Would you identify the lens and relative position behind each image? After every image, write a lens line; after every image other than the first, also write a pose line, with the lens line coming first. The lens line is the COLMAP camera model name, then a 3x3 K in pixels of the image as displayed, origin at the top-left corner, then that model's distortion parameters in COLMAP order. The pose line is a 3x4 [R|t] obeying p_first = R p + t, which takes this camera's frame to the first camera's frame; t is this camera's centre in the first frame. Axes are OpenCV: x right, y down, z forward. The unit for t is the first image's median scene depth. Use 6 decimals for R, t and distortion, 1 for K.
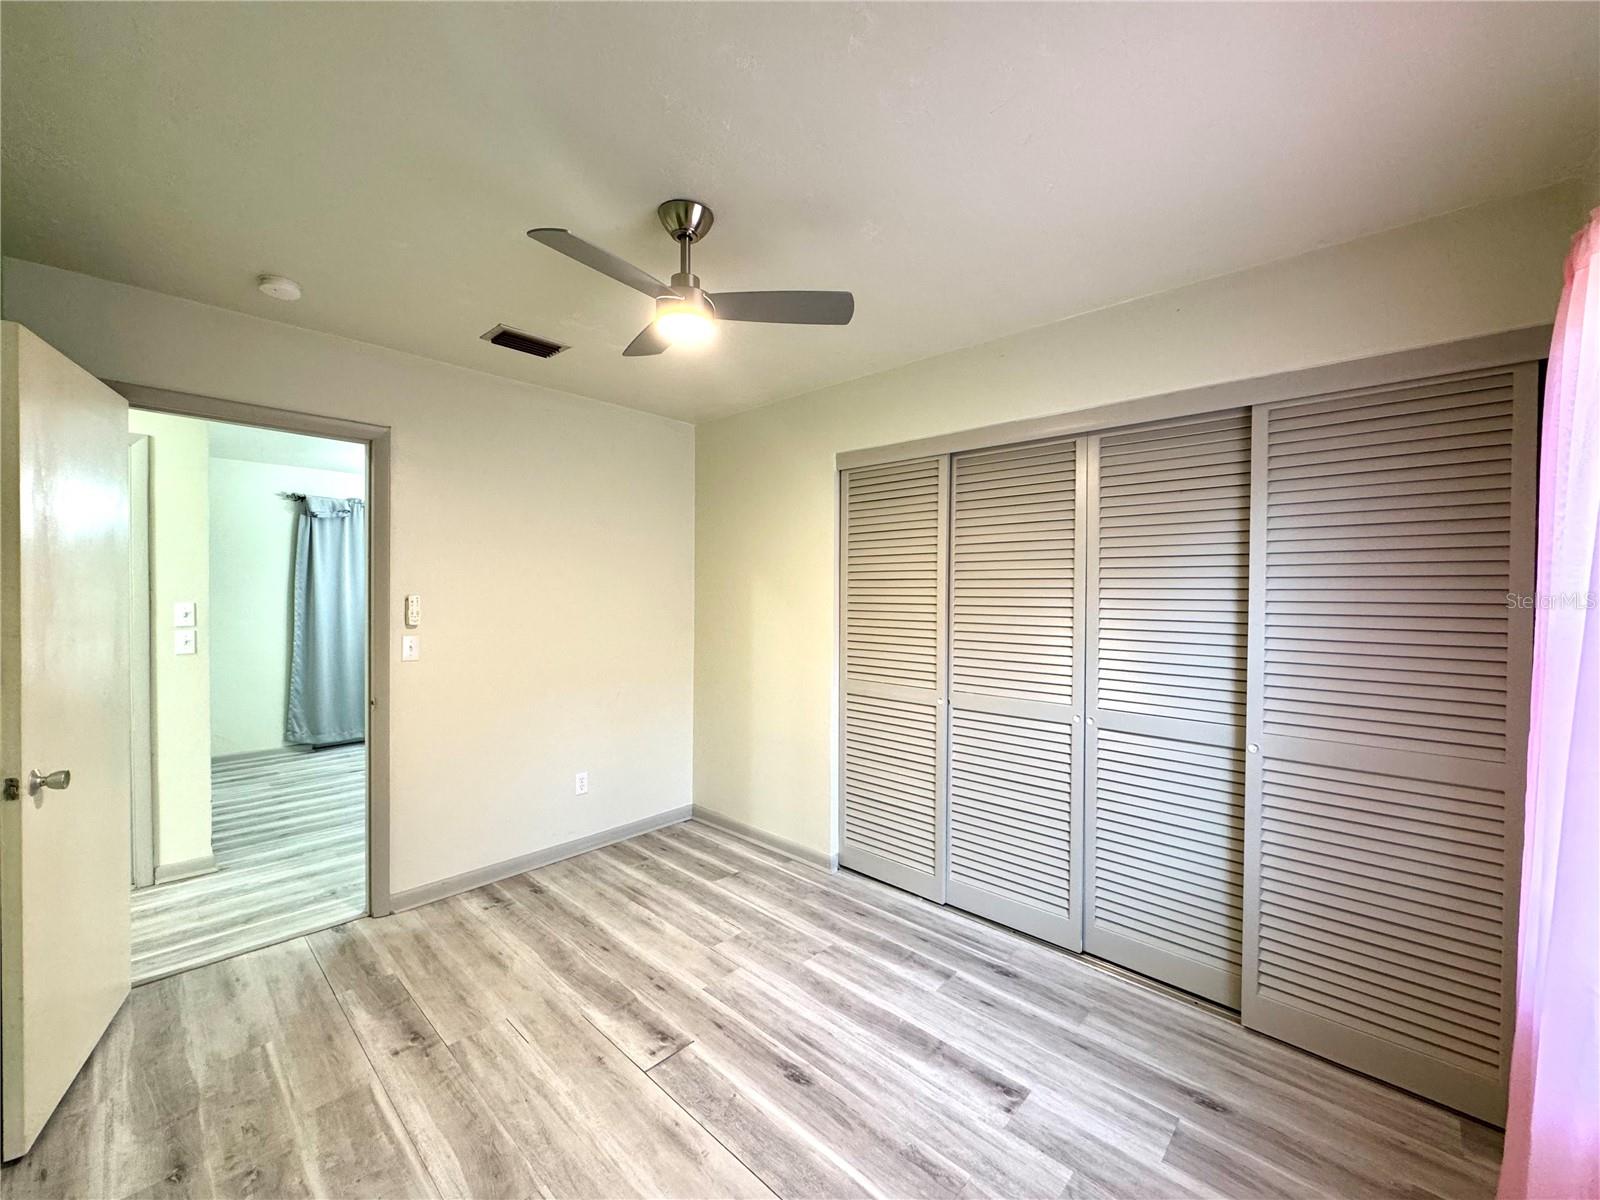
lens RADIAL K [[638.0, 0, 806.8], [0, 638.0, 598.7], [0, 0, 1]] dist [-0.002947, 0.000634]
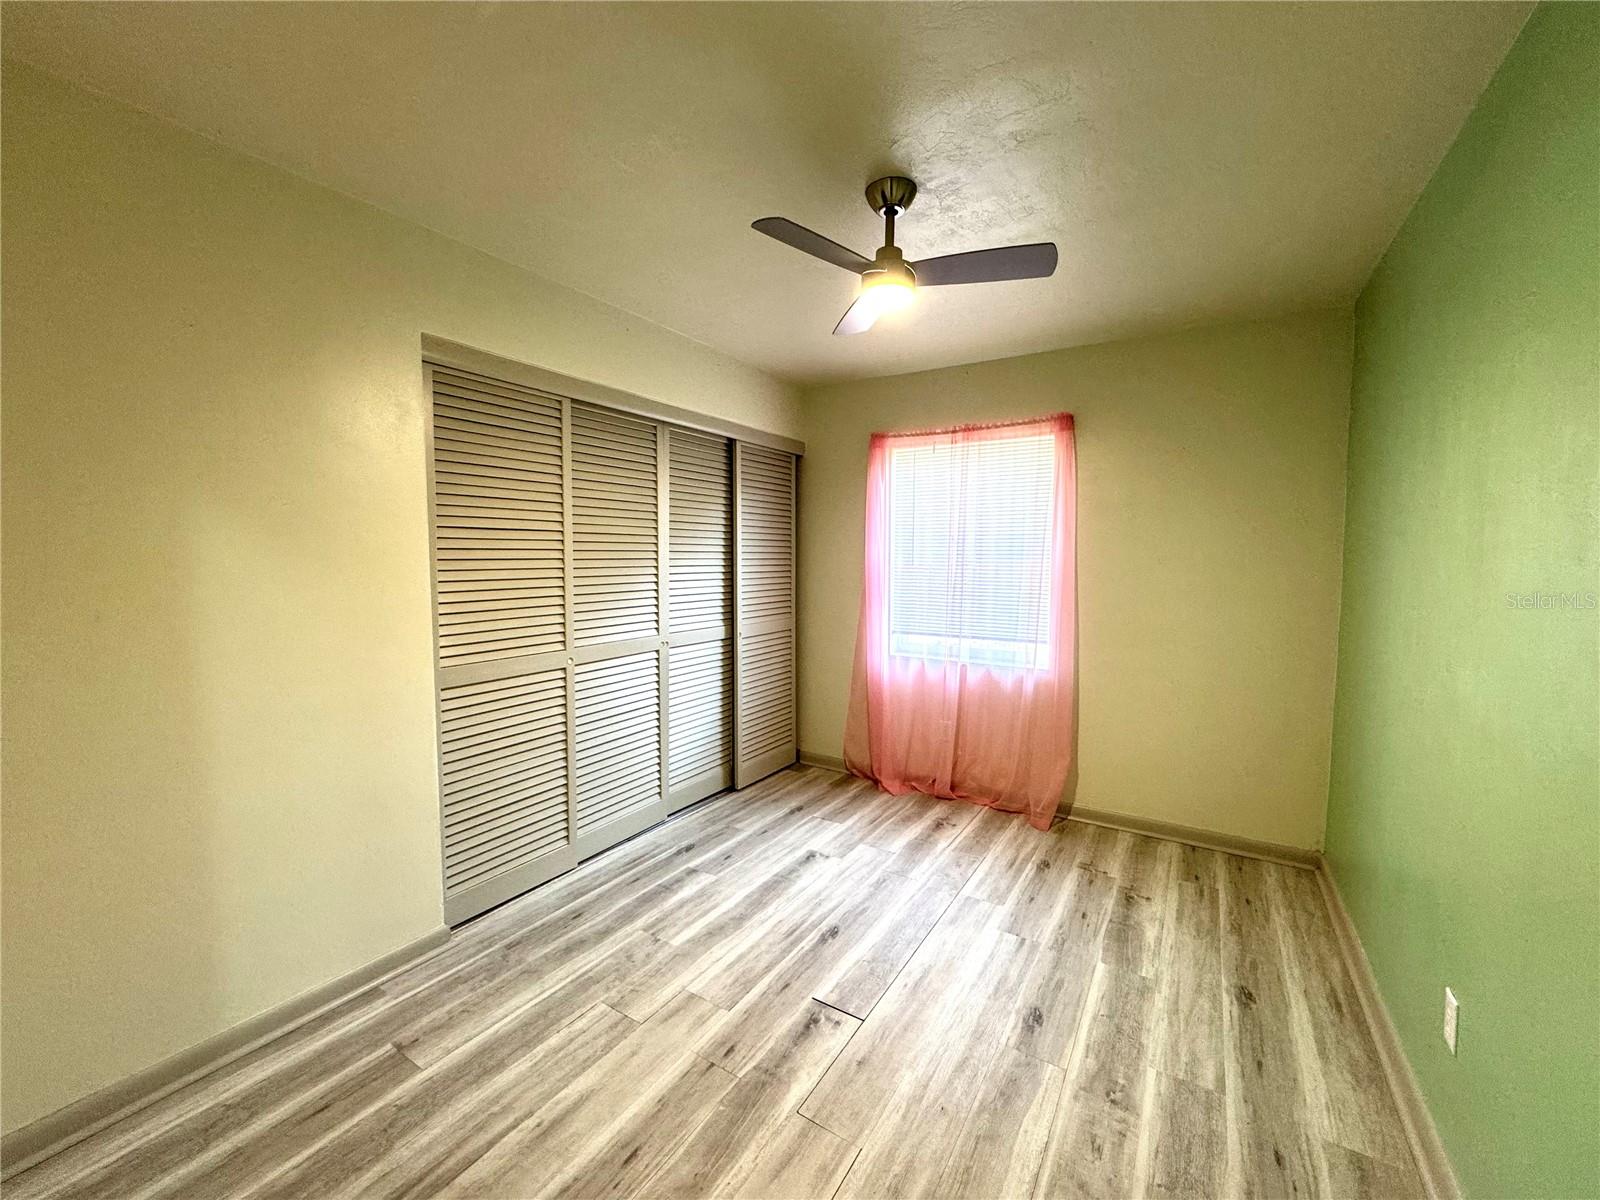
lens RADIAL K [[638.0, 0, 795.8], [0, 638.0, 594.4], [0, 0, 1]] dist [-0.002947, 0.000634]
pose [[-0.176207, -0.068354, 0.981977, -0.996444], [0.005877, 0.997495, 0.070489, -0.002838], [-0.984336, 0.018192, -0.175364, 1.071815]]
